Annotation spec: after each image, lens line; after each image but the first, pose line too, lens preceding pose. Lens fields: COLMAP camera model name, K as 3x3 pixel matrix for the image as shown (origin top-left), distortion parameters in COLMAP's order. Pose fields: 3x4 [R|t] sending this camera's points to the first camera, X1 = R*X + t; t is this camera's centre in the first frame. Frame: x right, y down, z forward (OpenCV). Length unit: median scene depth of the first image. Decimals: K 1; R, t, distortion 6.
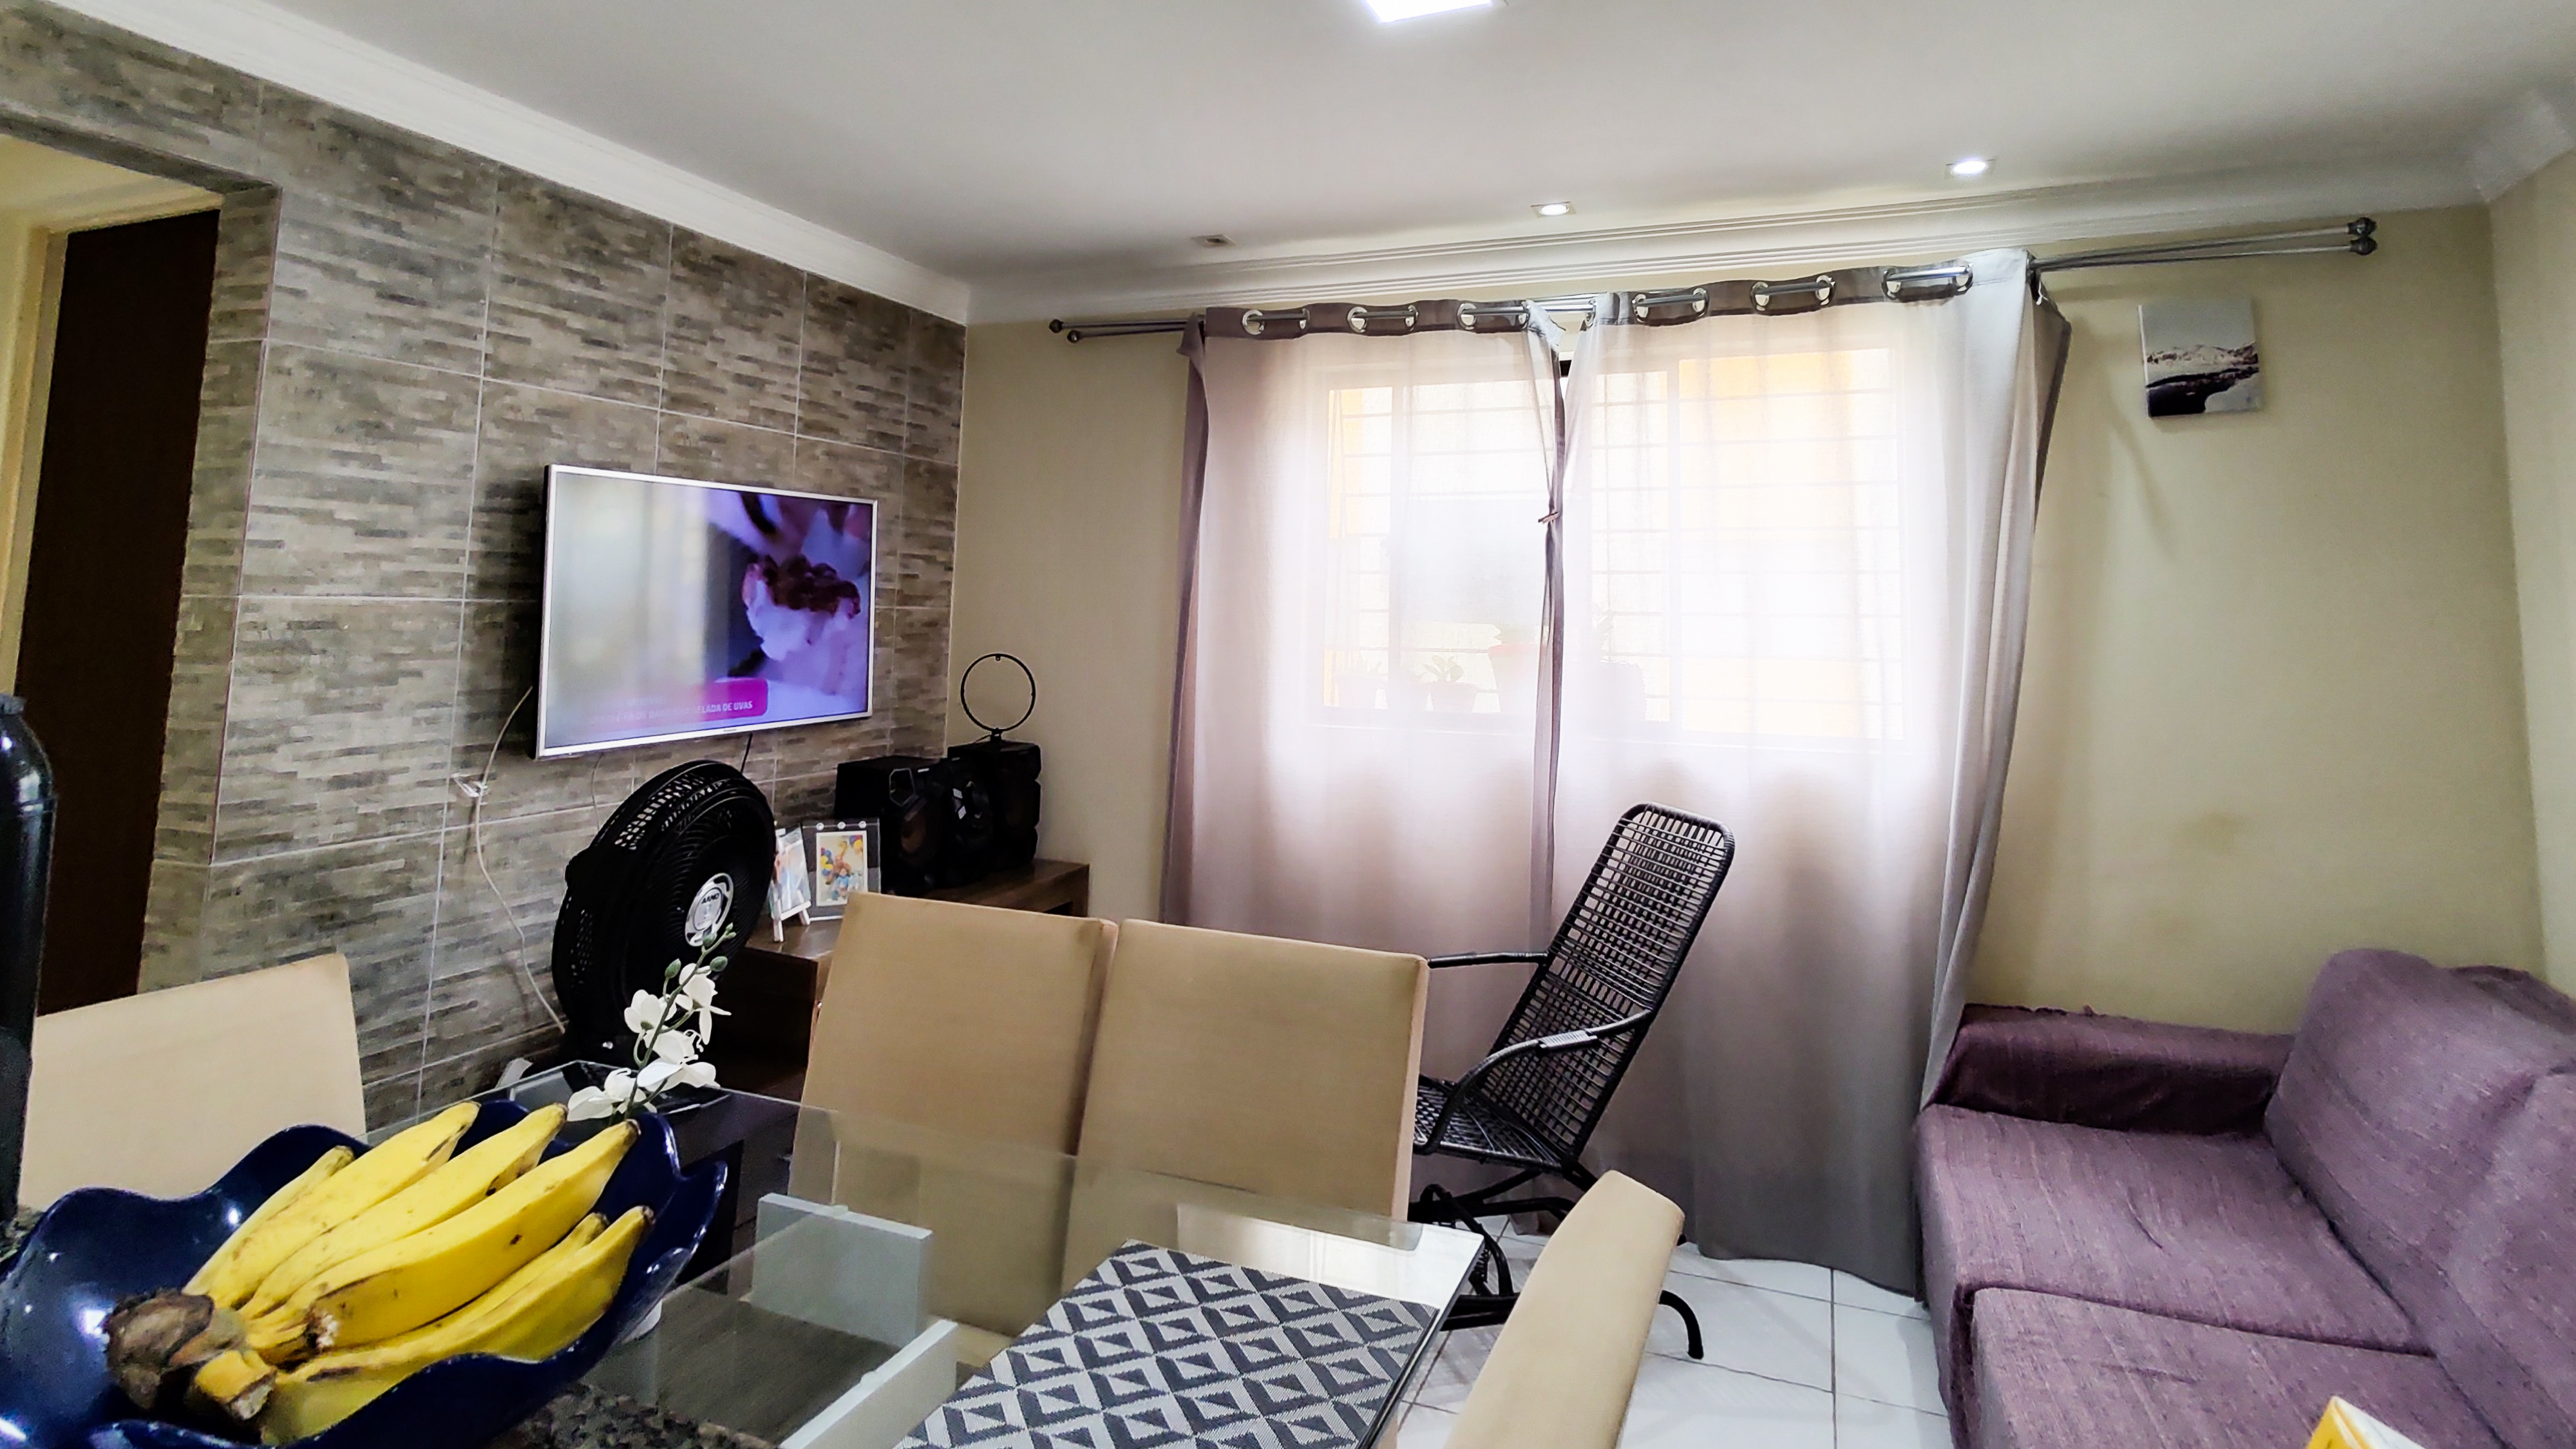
lens RADIAL K [[1339.5, 0, 1297.4], [0, 1339.5, 558.6], [0, 0, 1]] dist [-0.000069, -0.001002]
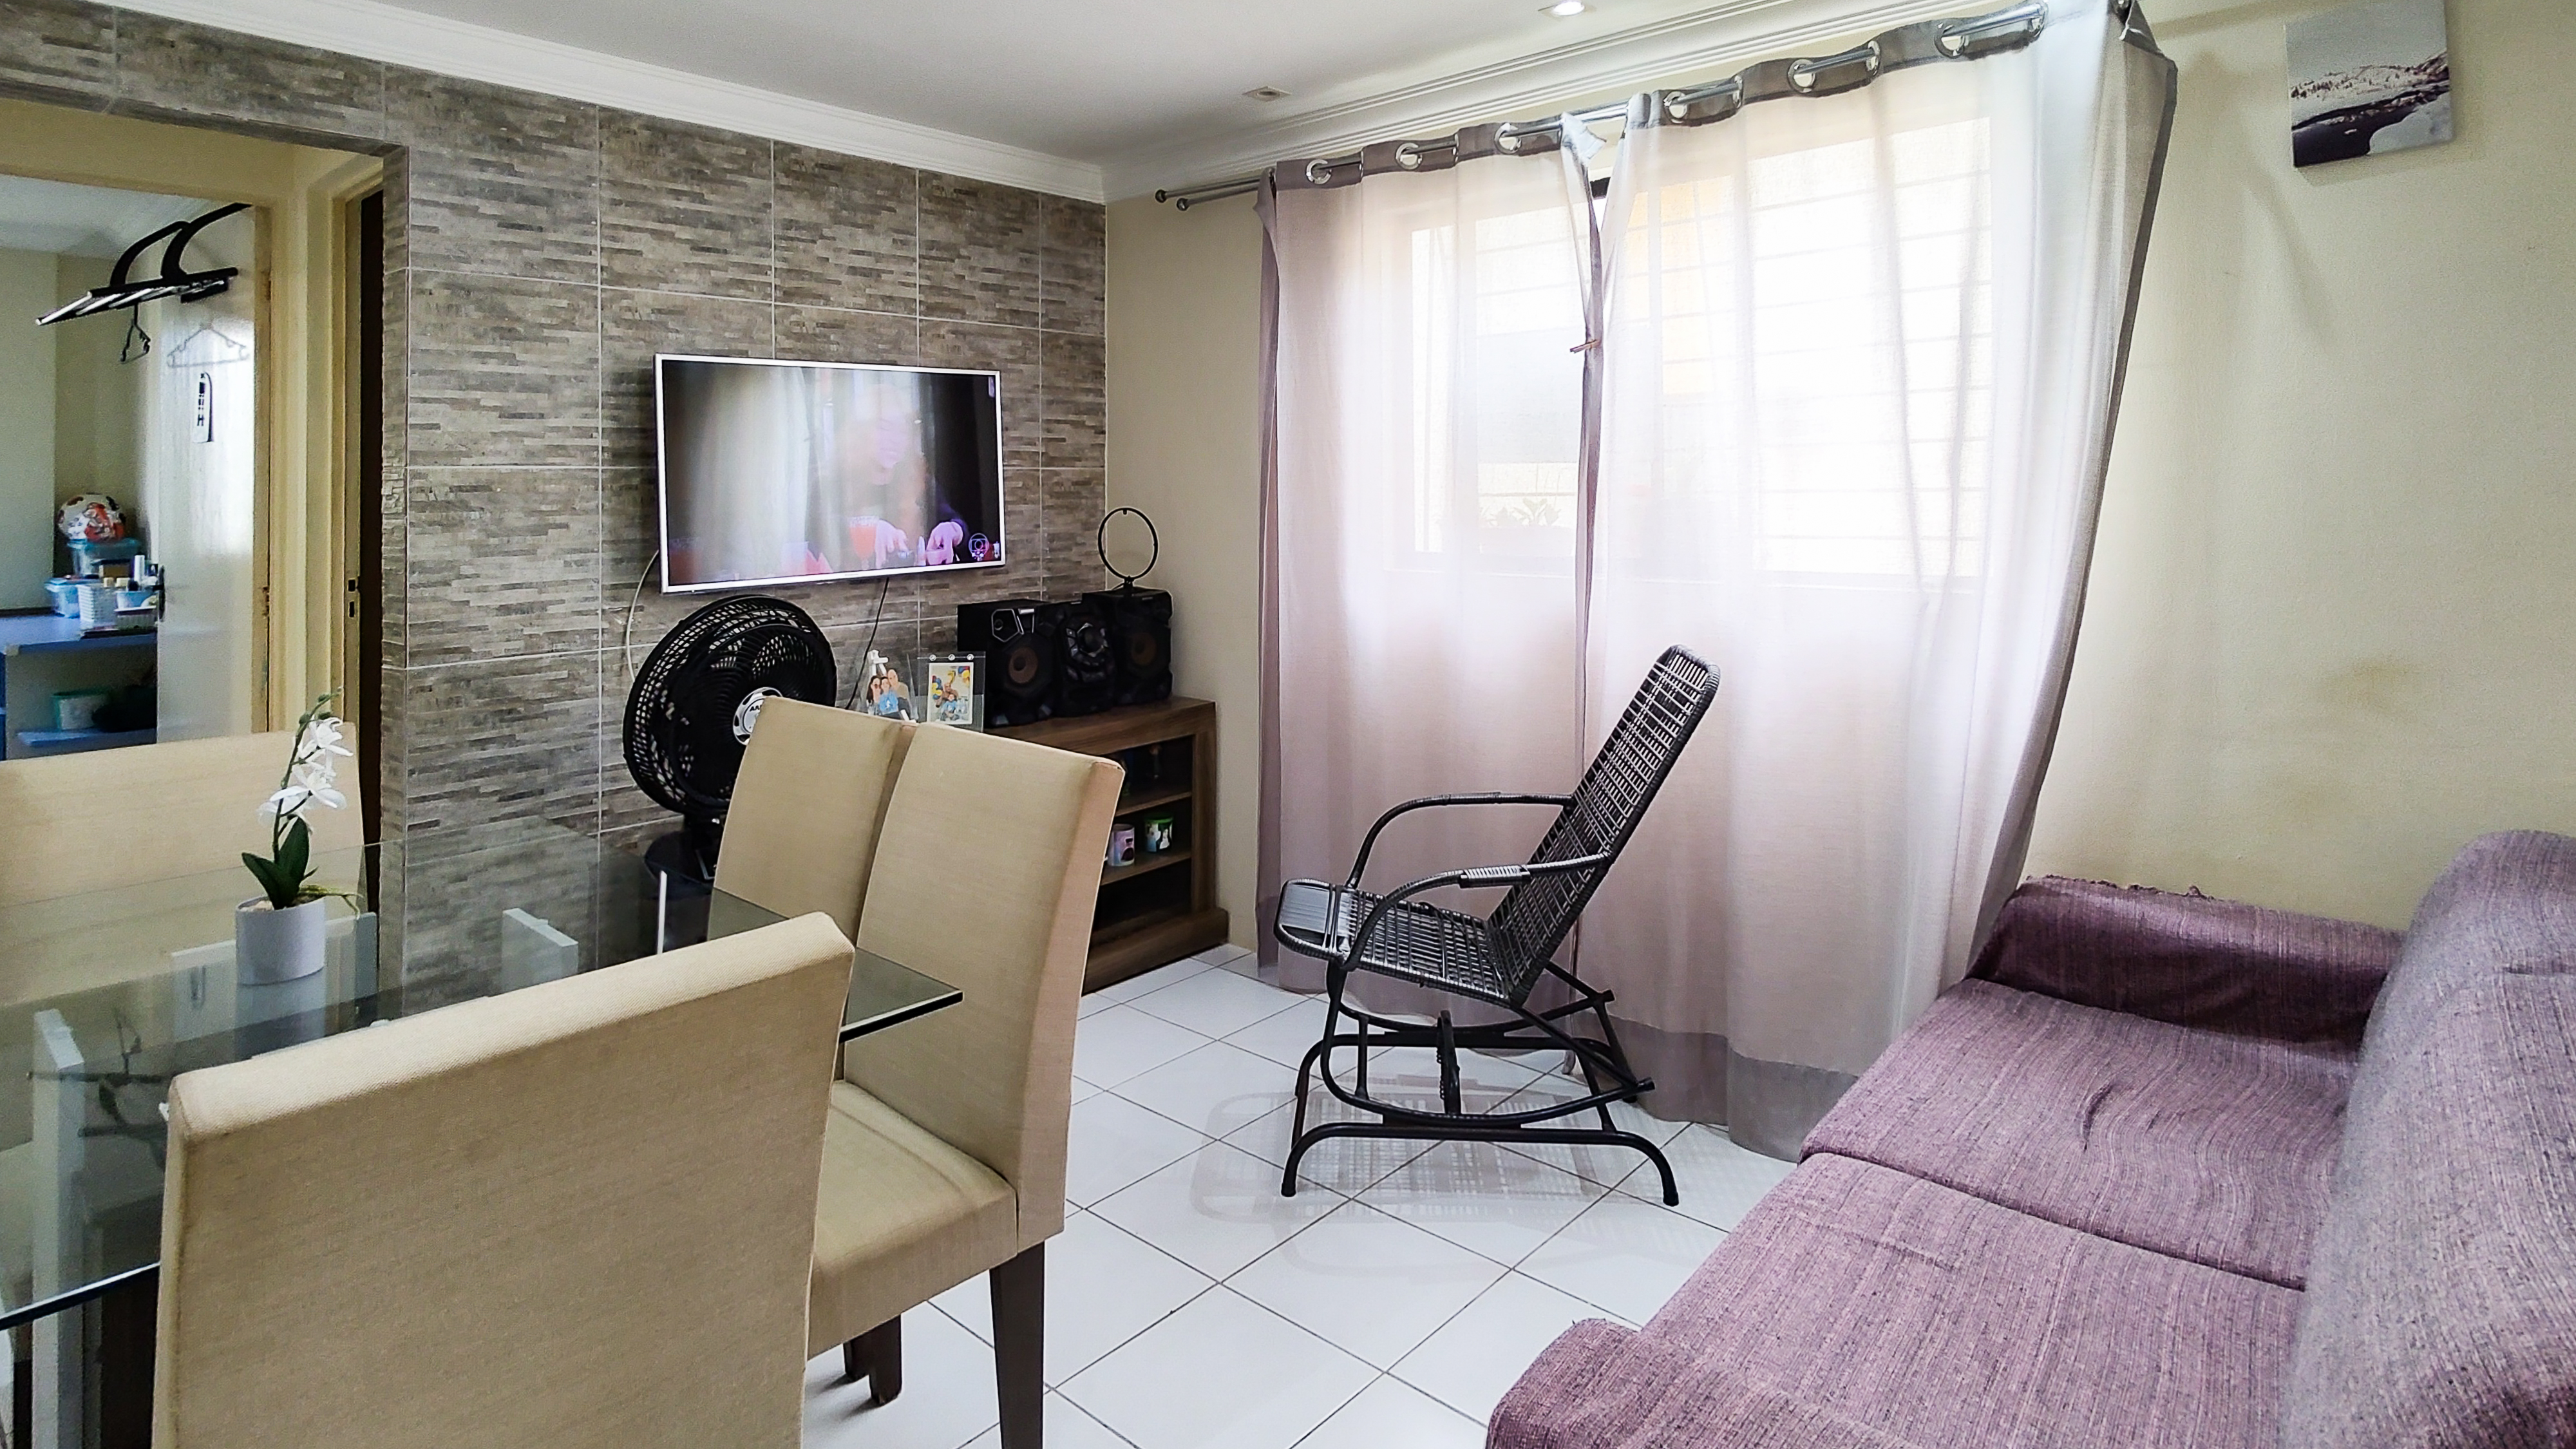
lens RADIAL K [[1312.2, 0, 1280.5], [0, 1312.2, 548.0], [0, 0, 1]] dist [-0.003752, -0.000578]
pose [[0.941373, -0.014515, -0.337056, 0.360556], [0.044141, 0.995785, 0.080399, 0.033307], [0.334469, -0.090564, 0.938045, 0.057627]]
